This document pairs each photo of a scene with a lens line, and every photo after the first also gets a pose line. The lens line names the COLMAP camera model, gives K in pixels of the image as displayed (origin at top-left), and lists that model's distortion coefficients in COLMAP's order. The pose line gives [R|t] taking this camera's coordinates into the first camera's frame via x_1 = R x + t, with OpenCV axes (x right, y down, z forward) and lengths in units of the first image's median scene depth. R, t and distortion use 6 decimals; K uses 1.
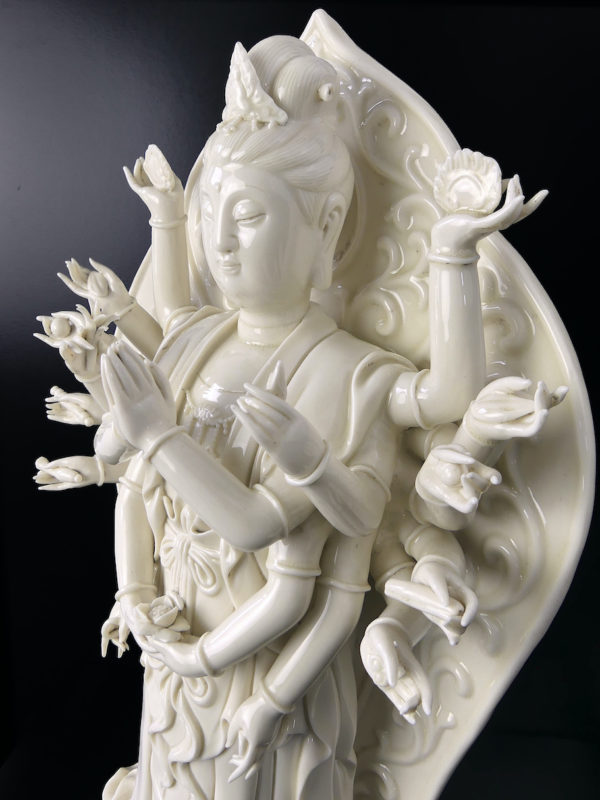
lens RADIAL K [[613.5, 0, 265.7], [0, 613.5, 397.4], [0, 0, 1]] dist [-0.002692, -0.001171]
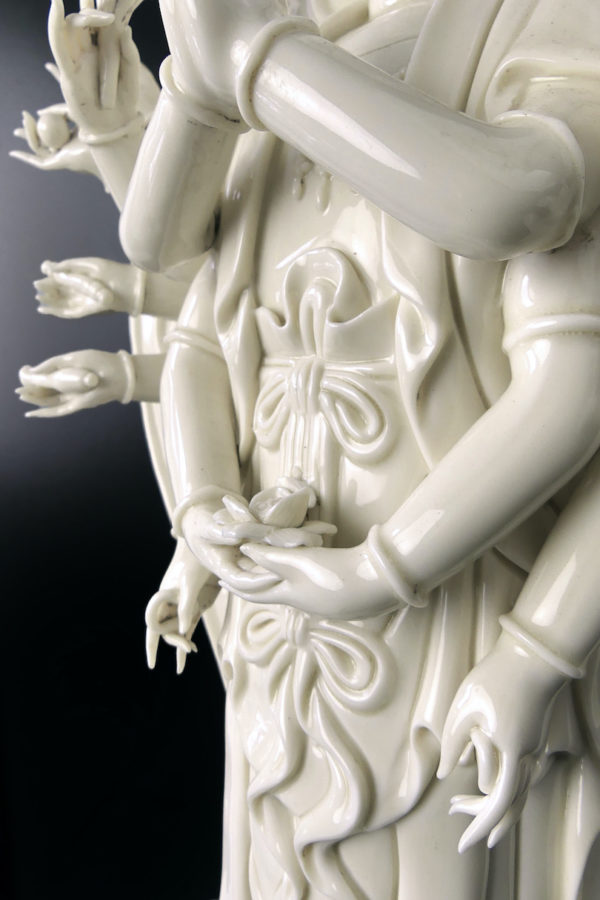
lens RADIAL K [[667.5, 0, 300.0], [0, 667.5, 450.0], [0, 0, 1]] dist [-0.004740, -0.001028]
pose [[0.997298, -0.069977, 0.022340, -0.157623], [0.071990, 0.991558, -0.107845, 0.361992], [-0.014605, 0.109162, 0.993917, 0.463442]]
